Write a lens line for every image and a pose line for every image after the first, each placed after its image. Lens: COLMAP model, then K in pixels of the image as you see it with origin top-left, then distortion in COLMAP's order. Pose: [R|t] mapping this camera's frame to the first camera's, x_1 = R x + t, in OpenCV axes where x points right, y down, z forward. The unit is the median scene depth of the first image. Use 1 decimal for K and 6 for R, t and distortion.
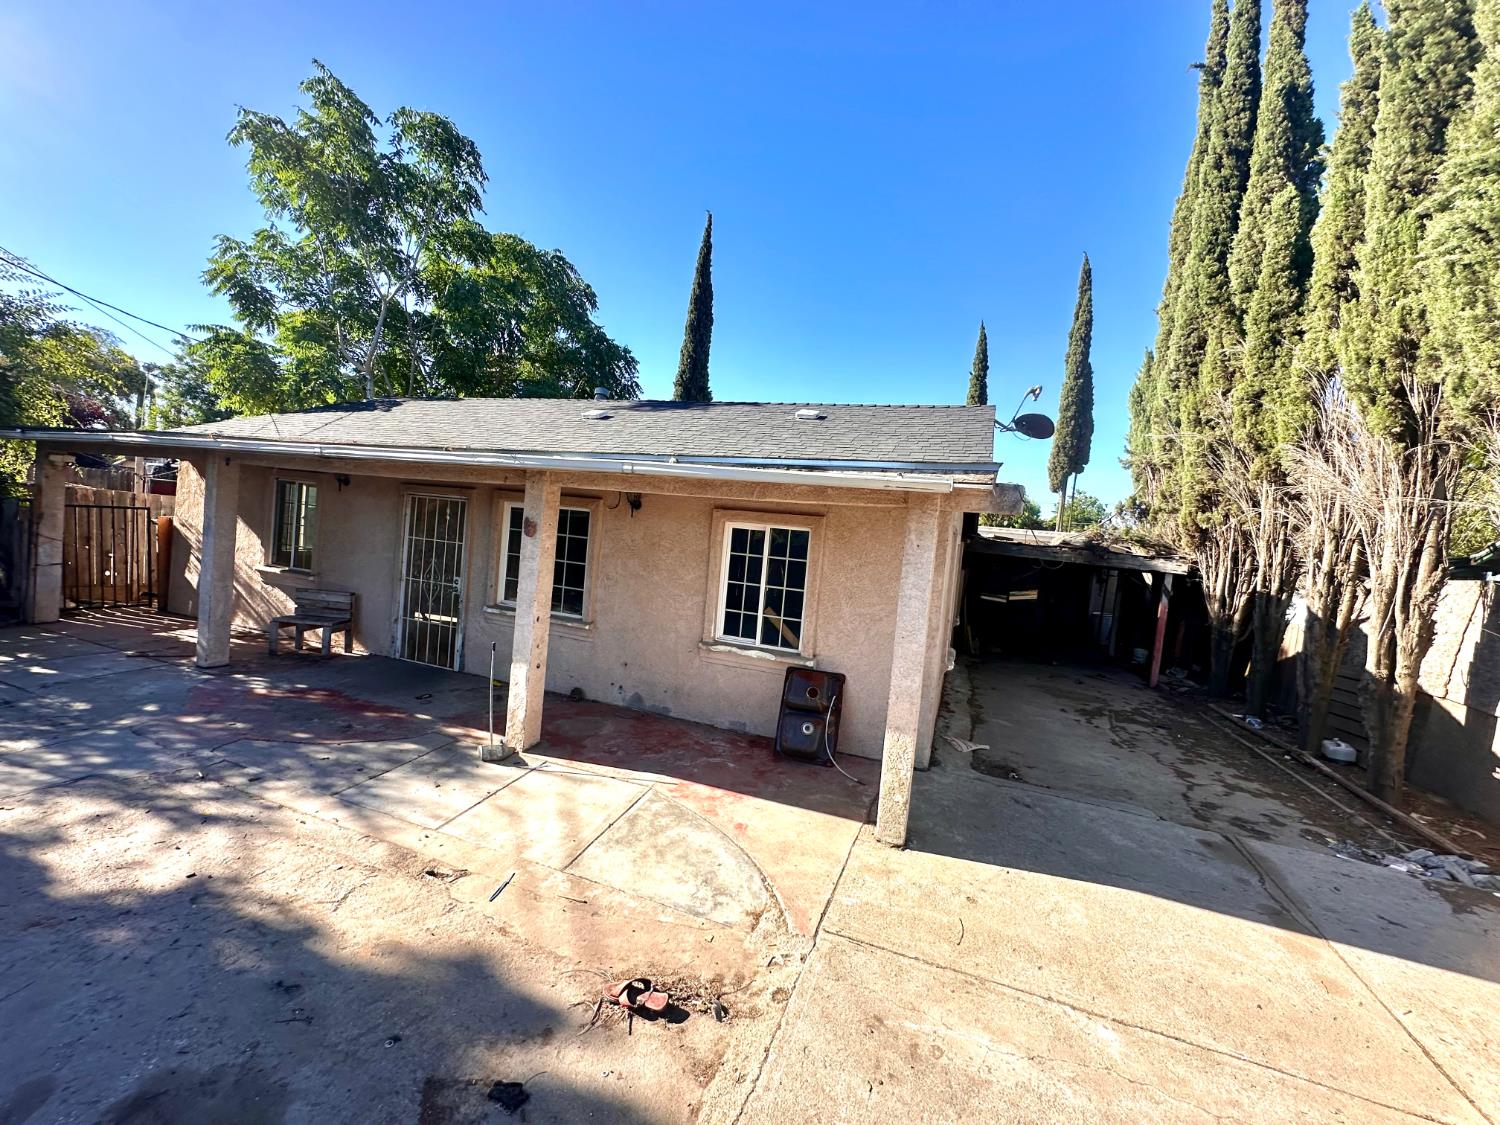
lens RADIAL K [[600.2, 0, 750.4], [0, 600.2, 560.2], [0, 0, 1]] dist [-0.002394, 0.000440]
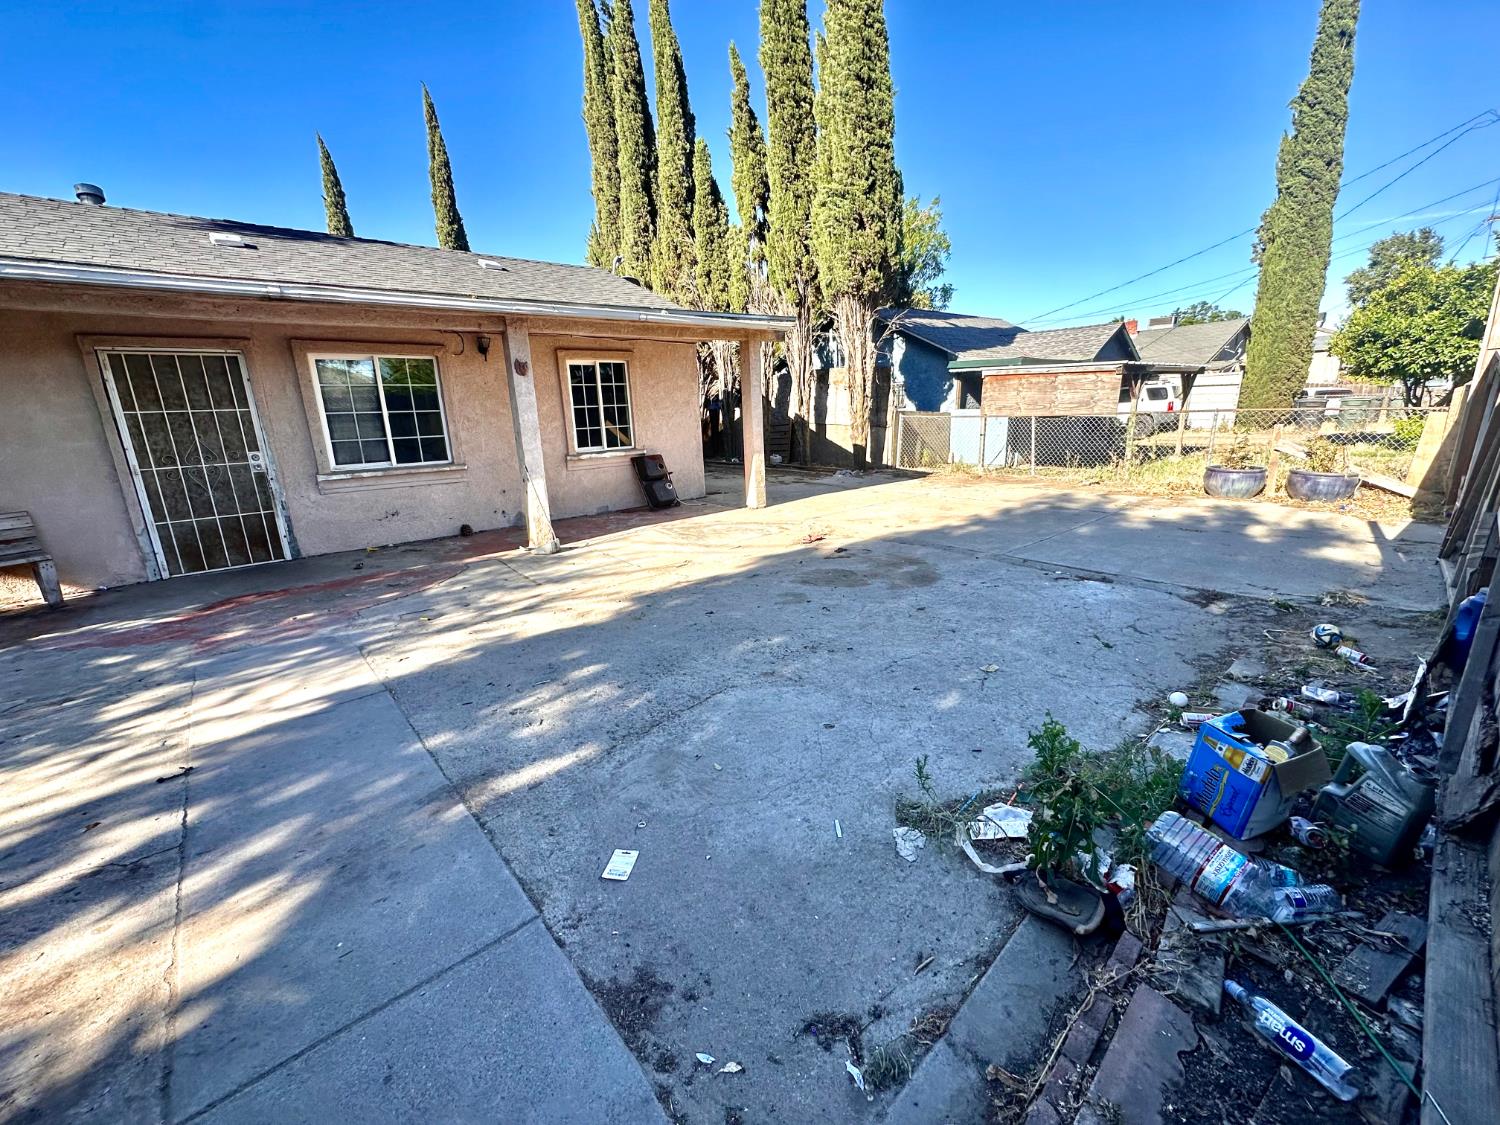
lens RADIAL K [[599.5, 0, 752.5], [0, 599.5, 560.6], [0, 0, 1]] dist [-0.002524, 0.000771]
pose [[0.490658, -0.321589, 0.809837, -1.125299], [0.120815, 0.945533, 0.302275, 0.003996], [-0.862936, -0.050473, 0.502787, -0.035312]]
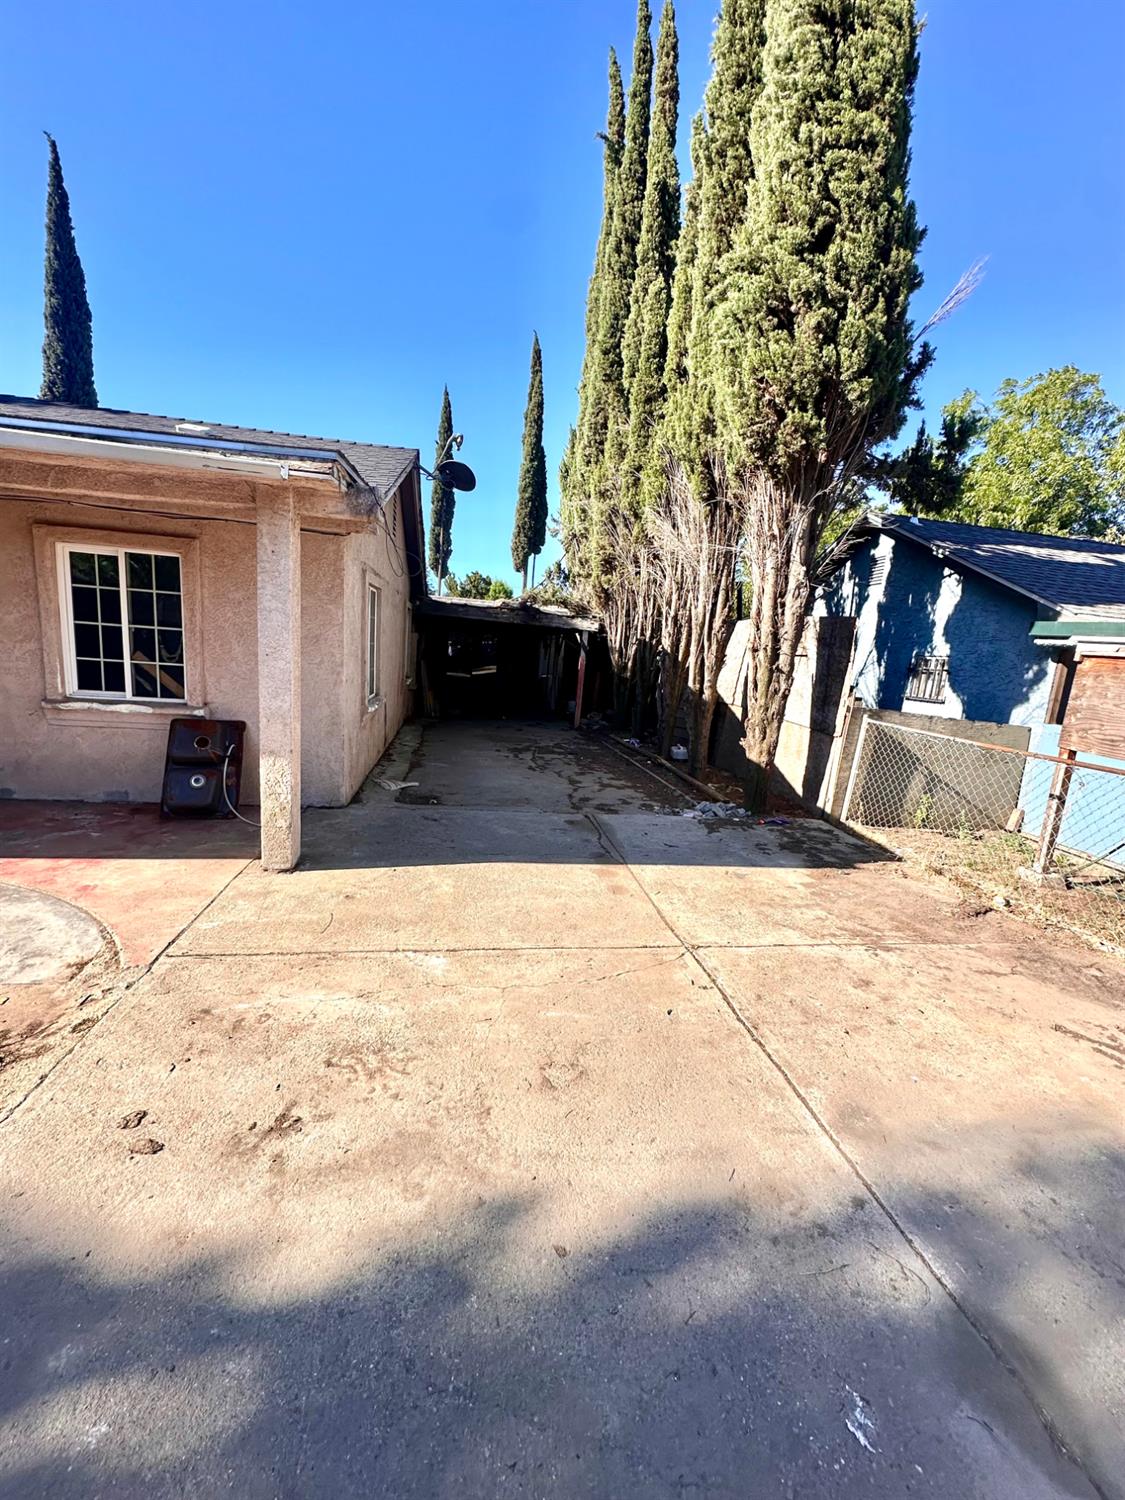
lens RADIAL K [[599.5, 0, 566.2], [0, 599.5, 751.4], [0, 0, 1]] dist [-0.002524, 0.000771]
pose [[0.867763, -0.109405, 0.484786, 0.136270], [0.026475, 0.984260, 0.174734, 0.090486], [-0.496272, -0.138793, 0.857001, -0.029179]]
